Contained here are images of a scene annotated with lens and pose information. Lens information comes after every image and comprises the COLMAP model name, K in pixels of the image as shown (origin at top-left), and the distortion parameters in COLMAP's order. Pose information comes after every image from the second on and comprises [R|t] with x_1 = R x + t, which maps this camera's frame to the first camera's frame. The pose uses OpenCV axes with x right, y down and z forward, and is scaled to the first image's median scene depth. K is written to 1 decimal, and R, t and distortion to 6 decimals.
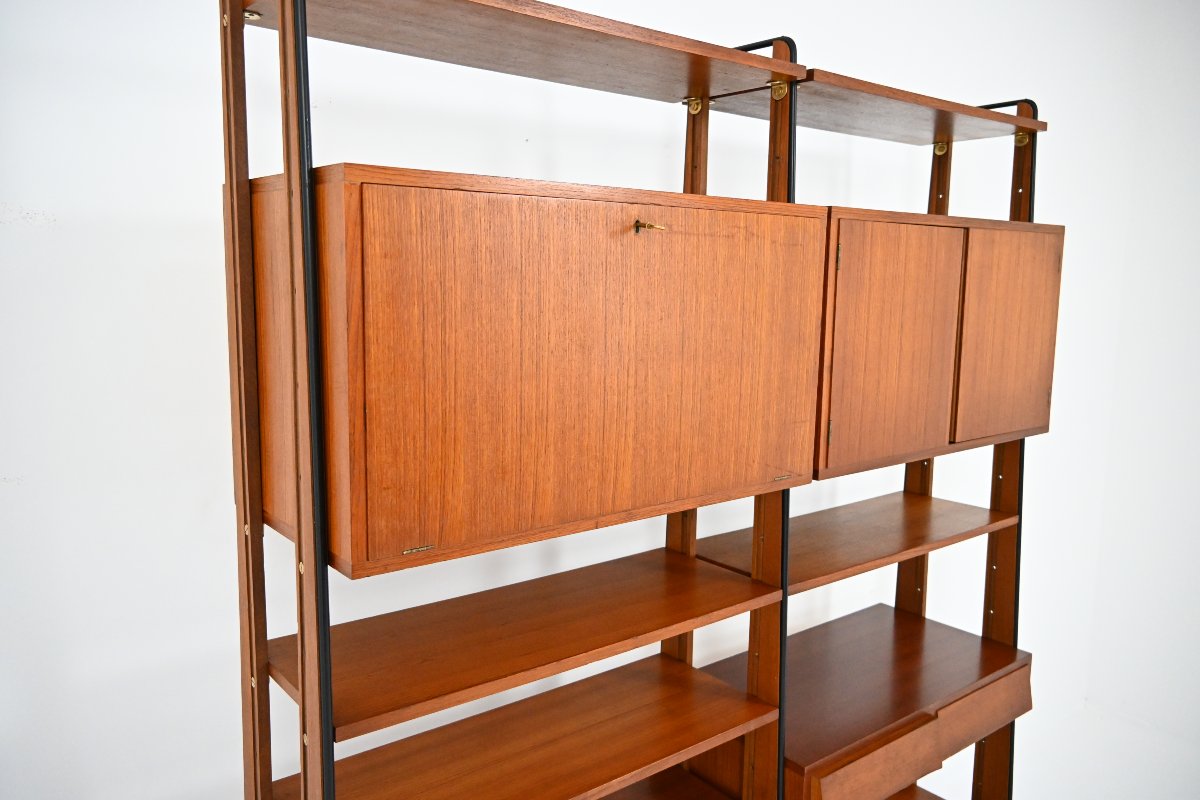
lens RADIAL K [[911.8, 0, 599.2], [0, 911.8, 389.2], [0, 0, 1]] dist [0.002162, 0.000518]
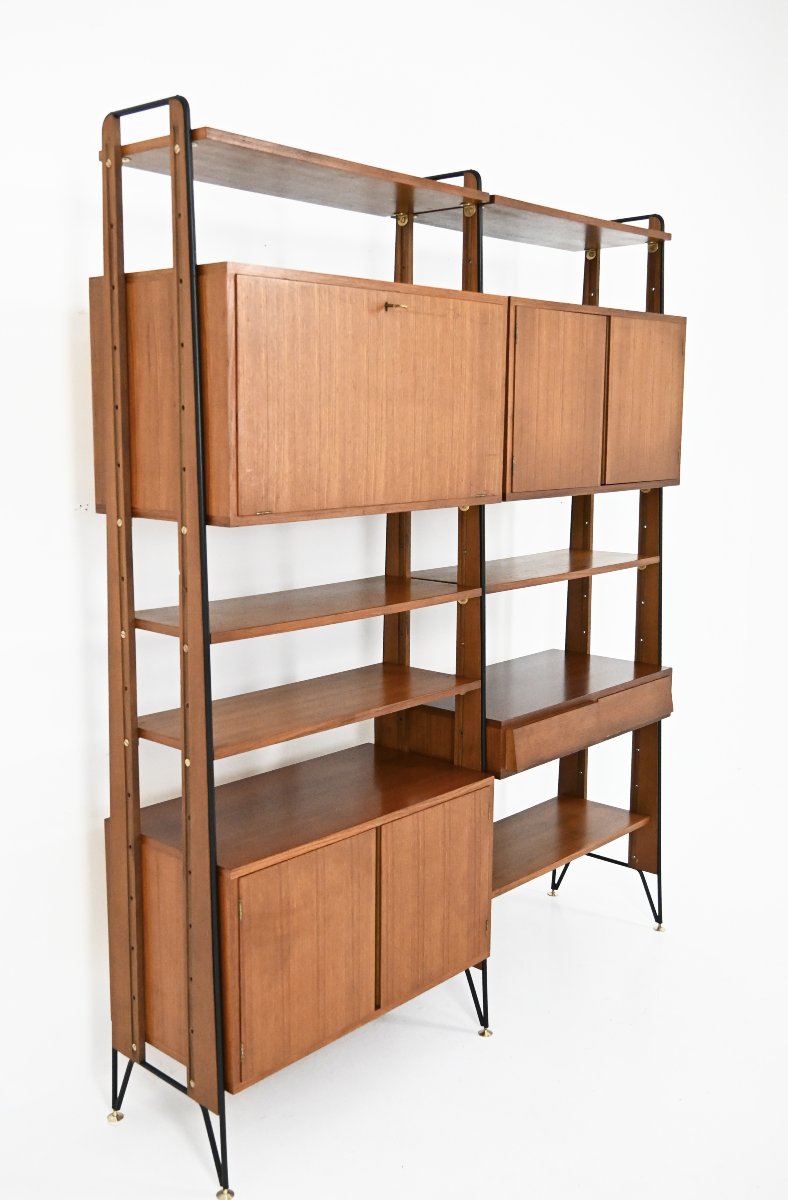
lens RADIAL K [[1187.7, 0, 362.8], [0, 1187.7, 600.5], [0, 0, 1]] dist [-0.006460, 0.002365]
pose [[0.988784, -0.036537, 0.144815, -0.215952], [0.032432, 0.999005, 0.030610, 0.175021], [-0.145790, -0.025570, 0.988985, -0.669809]]
